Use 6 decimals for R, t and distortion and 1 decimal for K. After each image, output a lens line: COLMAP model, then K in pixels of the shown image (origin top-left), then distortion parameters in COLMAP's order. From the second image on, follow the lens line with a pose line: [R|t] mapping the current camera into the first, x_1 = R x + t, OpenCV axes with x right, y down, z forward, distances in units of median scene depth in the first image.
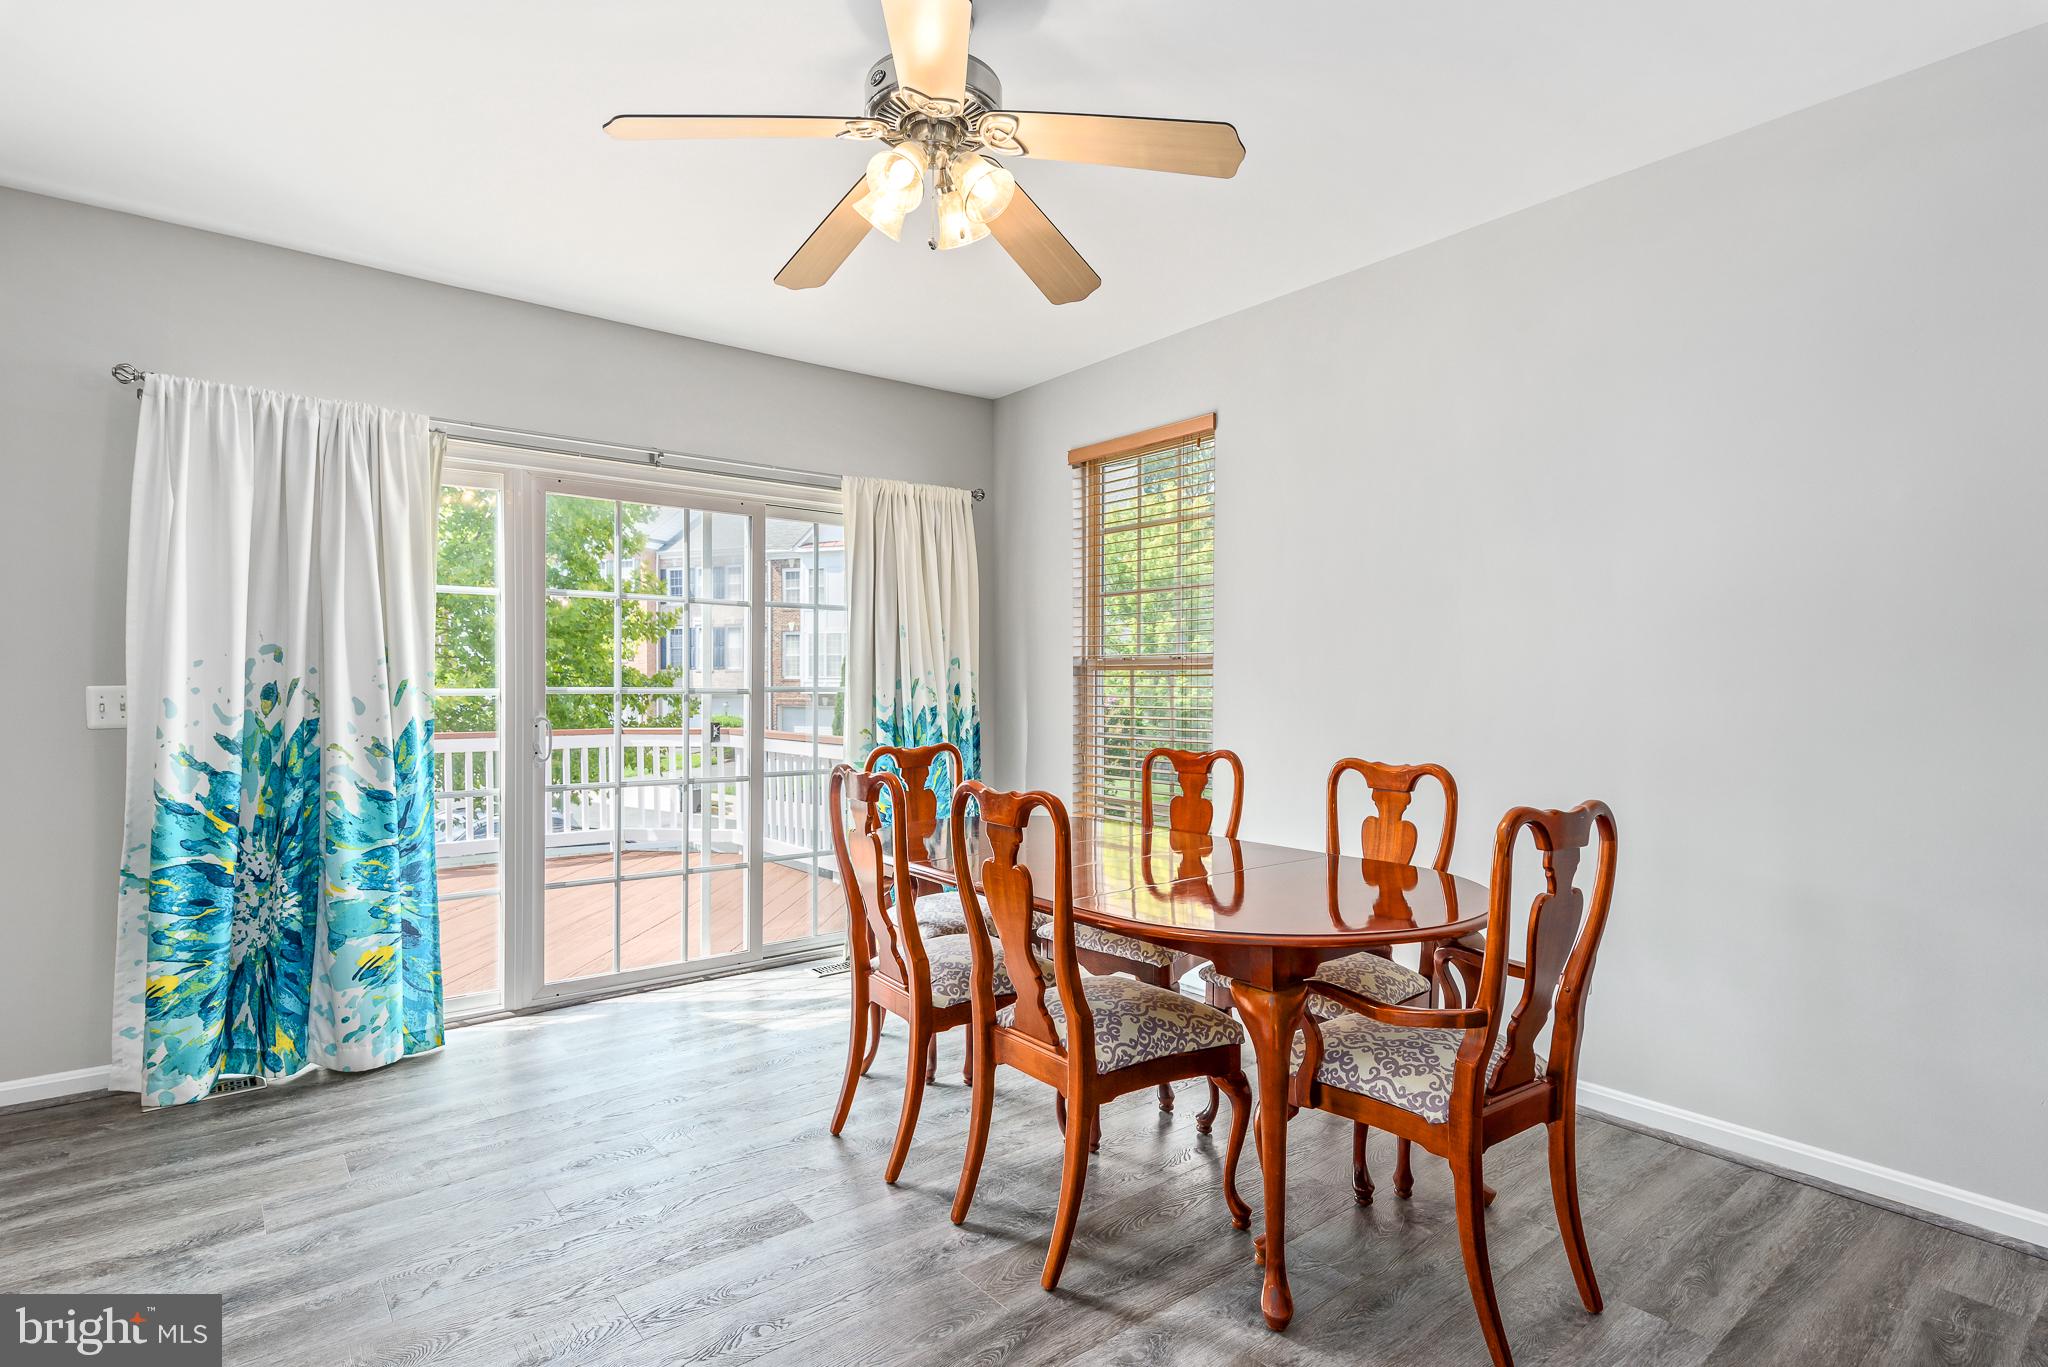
lens RADIAL K [[1030.5, 0, 1036.3], [0, 1030.5, 713.5], [0, 0, 1]] dist [-0.004308, 0.004527]
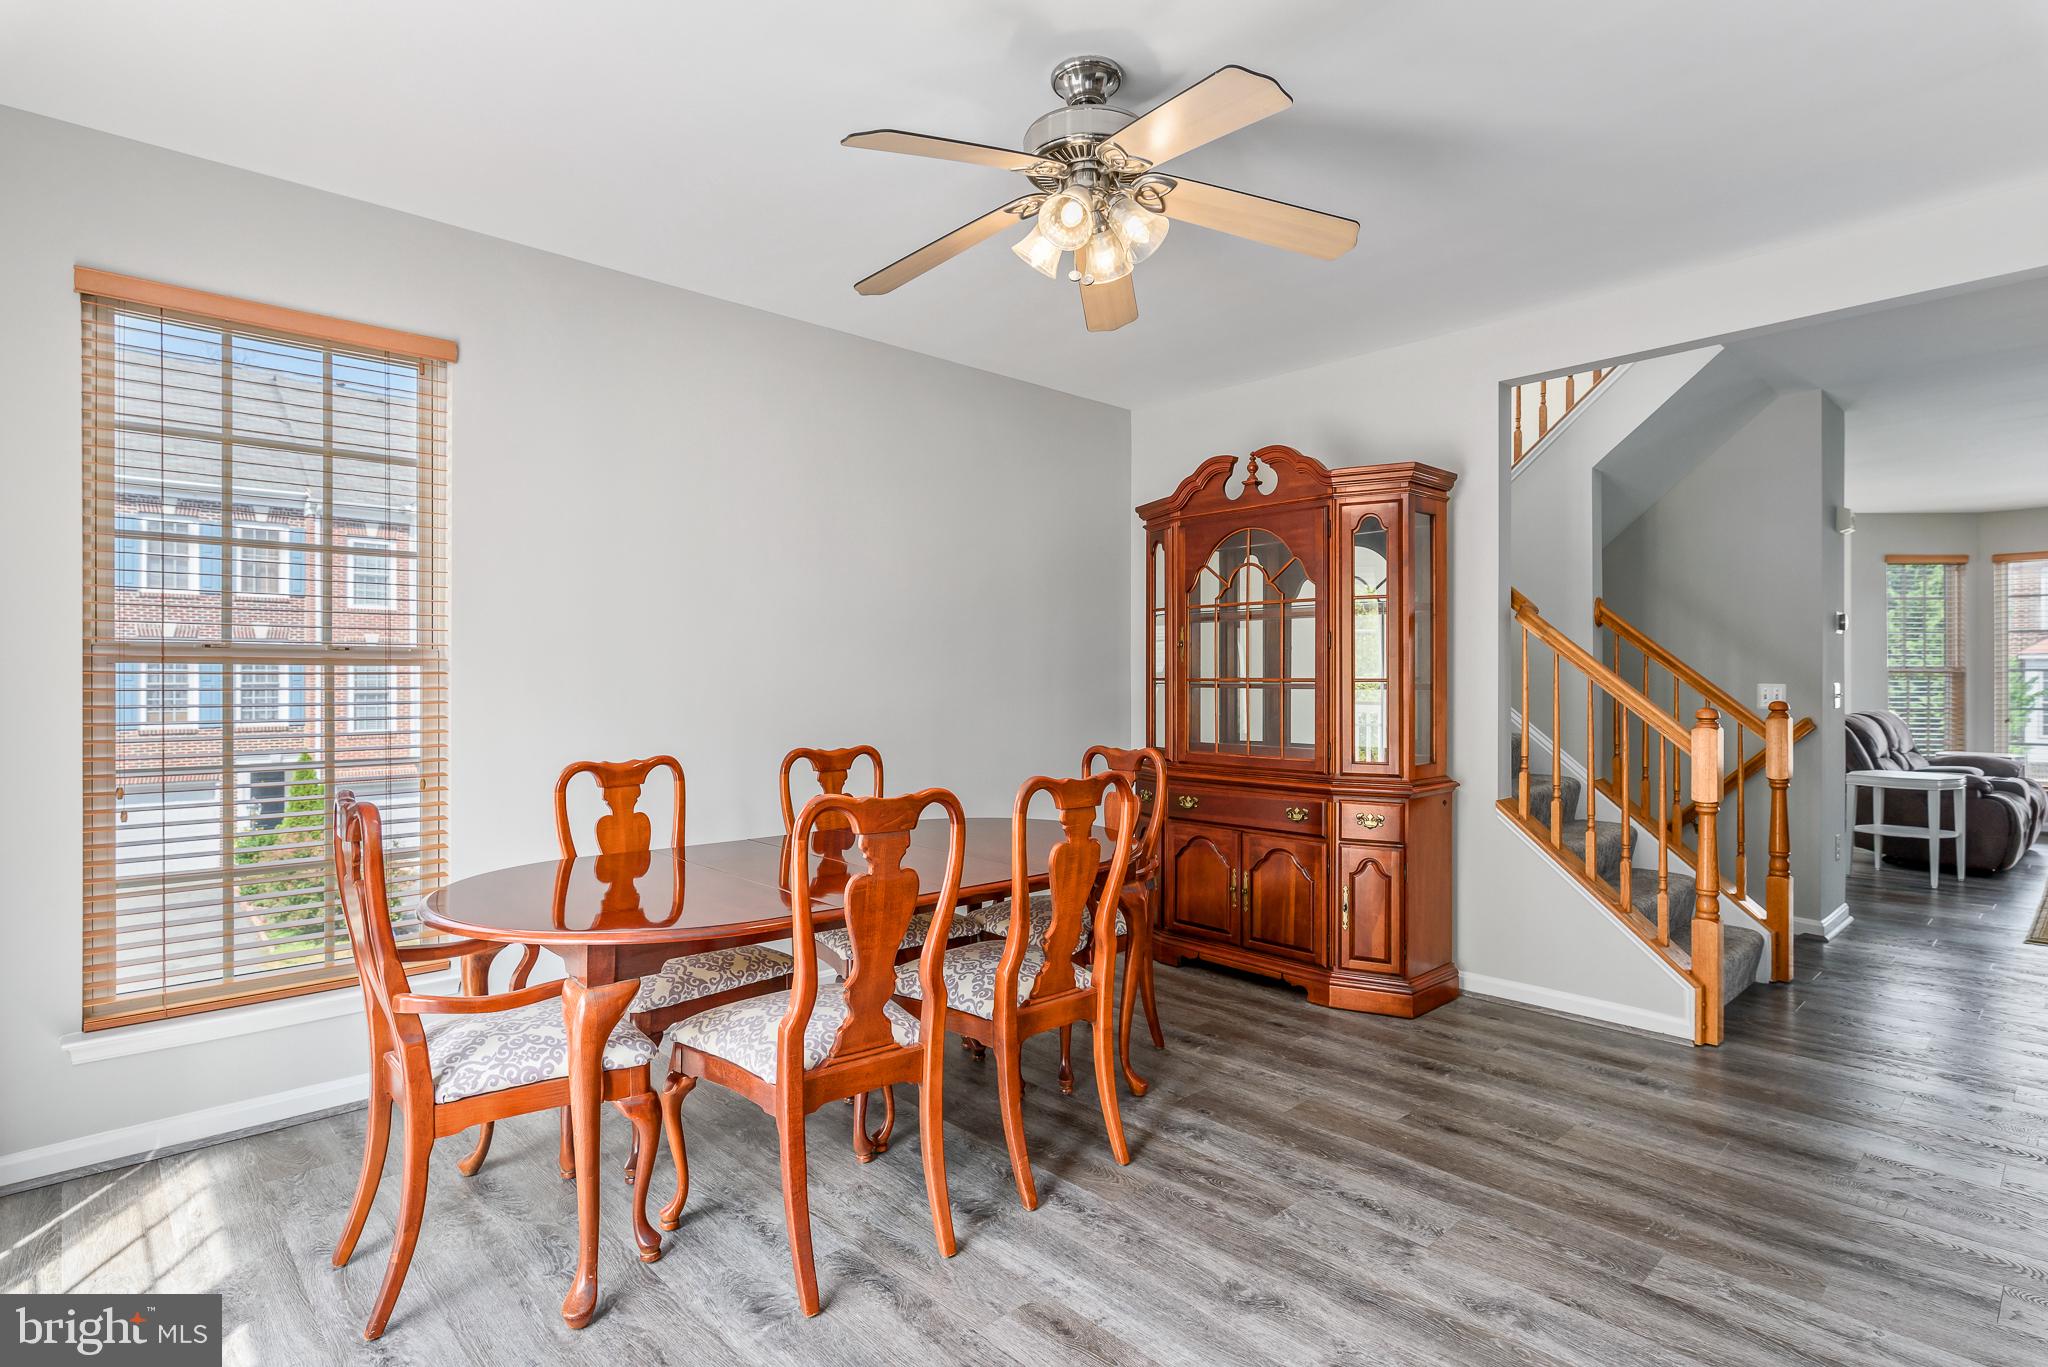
lens RADIAL K [[1030.5, 0, 1018.5], [0, 1030.5, 681.8], [0, 0, 1]] dist [-0.004308, 0.004527]
pose [[-0.070715, -0.005747, 0.997480, -0.807247], [0.029481, 0.999535, 0.007849, -0.030587], [-0.997061, 0.029961, -0.070513, 0.783893]]
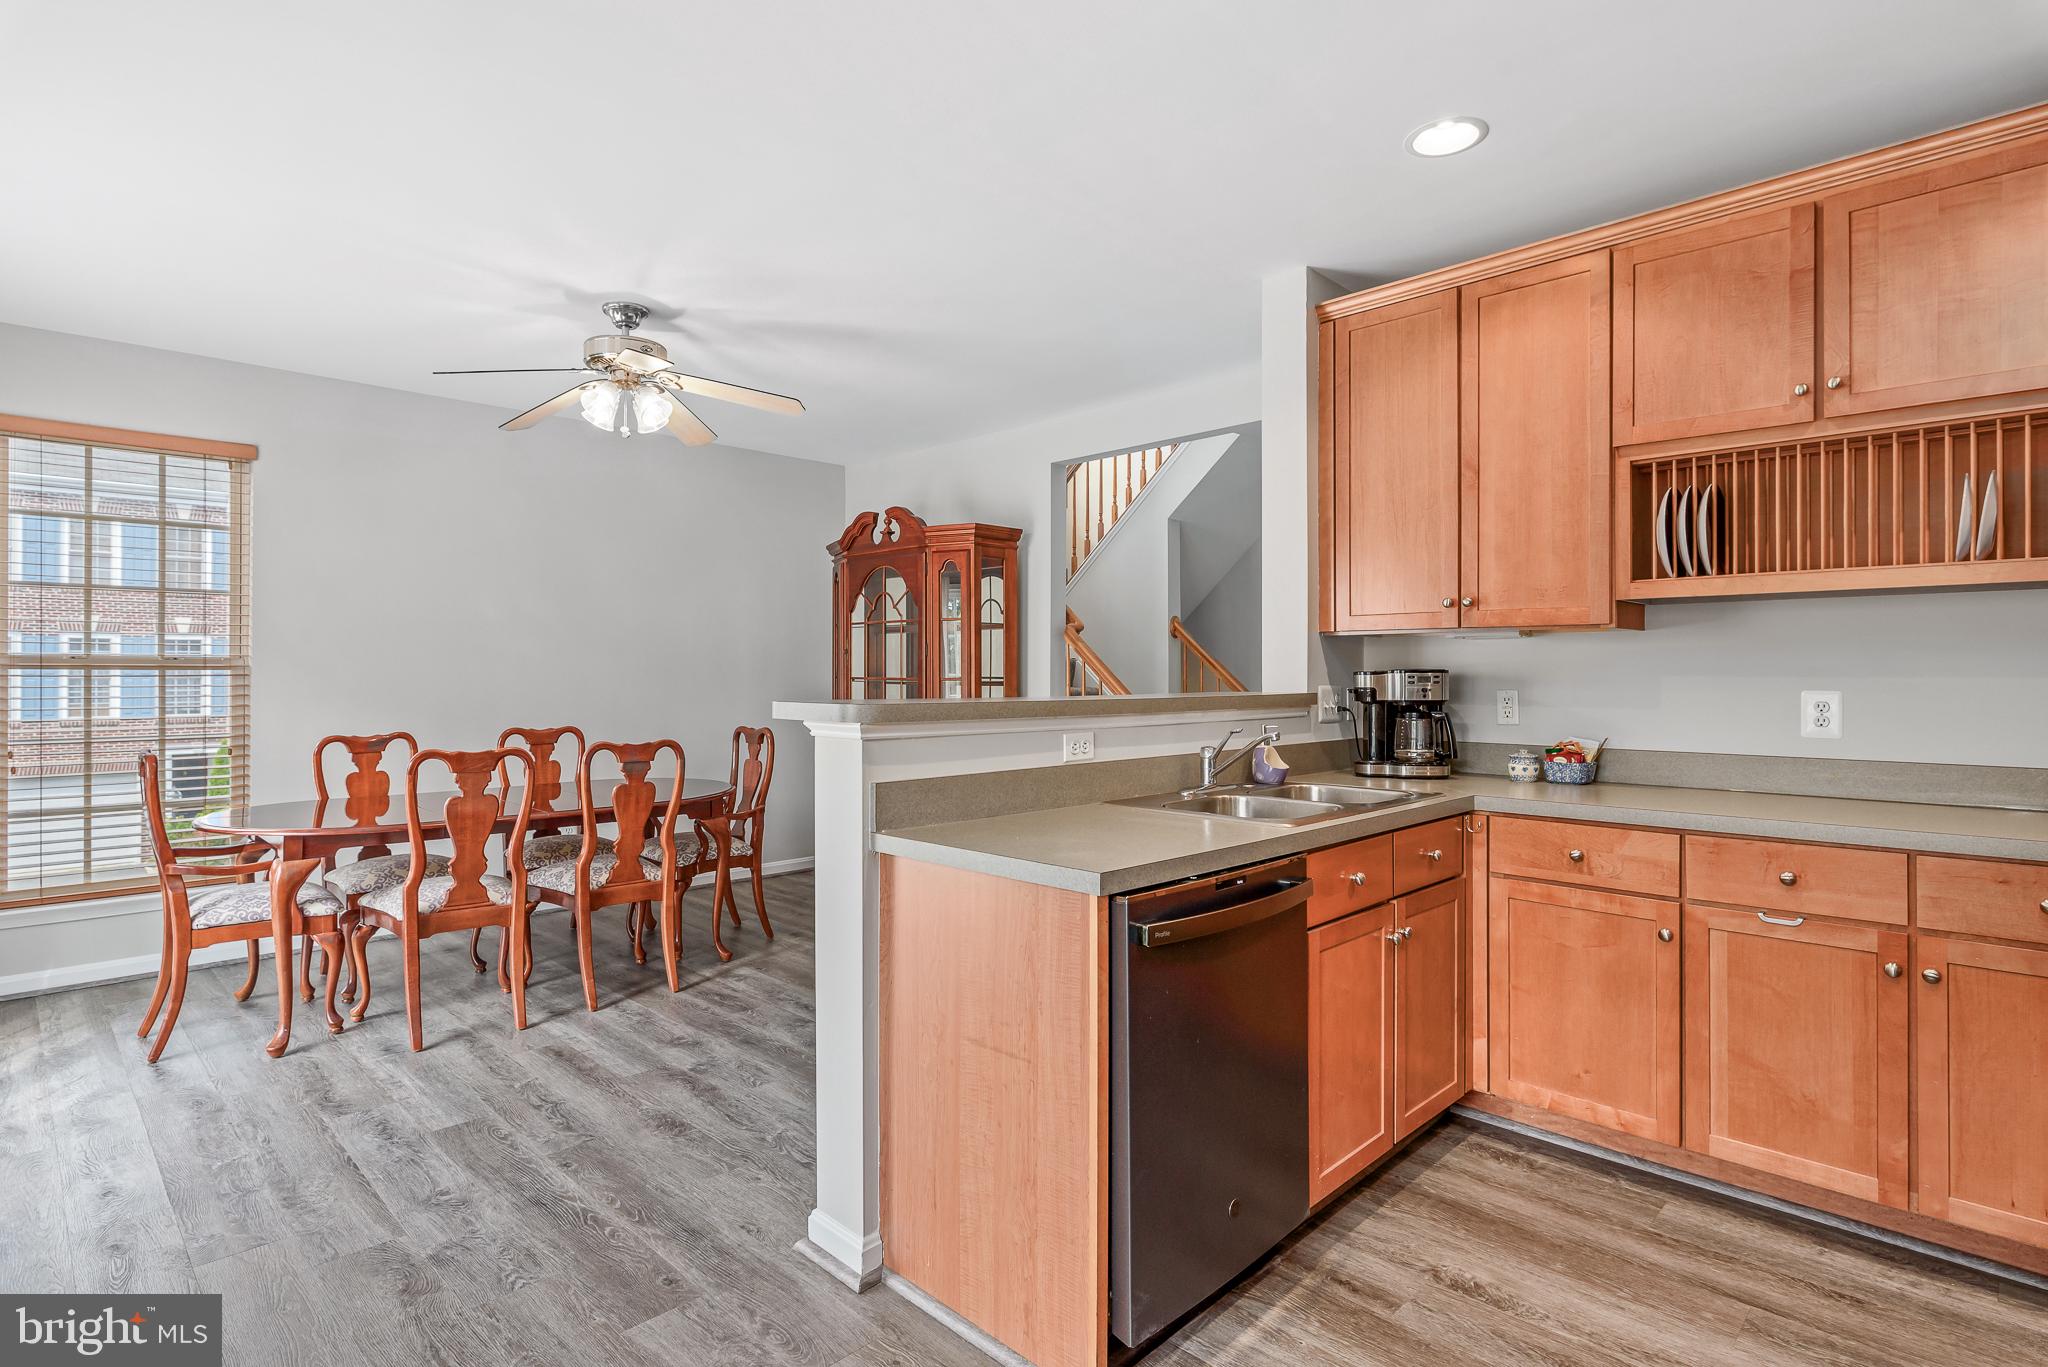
lens RADIAL K [[1030.5, 0, 1016.2], [0, 1030.5, 671.5], [0, 0, 1]] dist [-0.004308, 0.004527]
pose [[-0.103525, -0.002006, 0.994625, -1.313162], [0.029589, 0.999549, 0.005096, -0.028585], [-0.994187, 0.029957, -0.103419, 0.351522]]
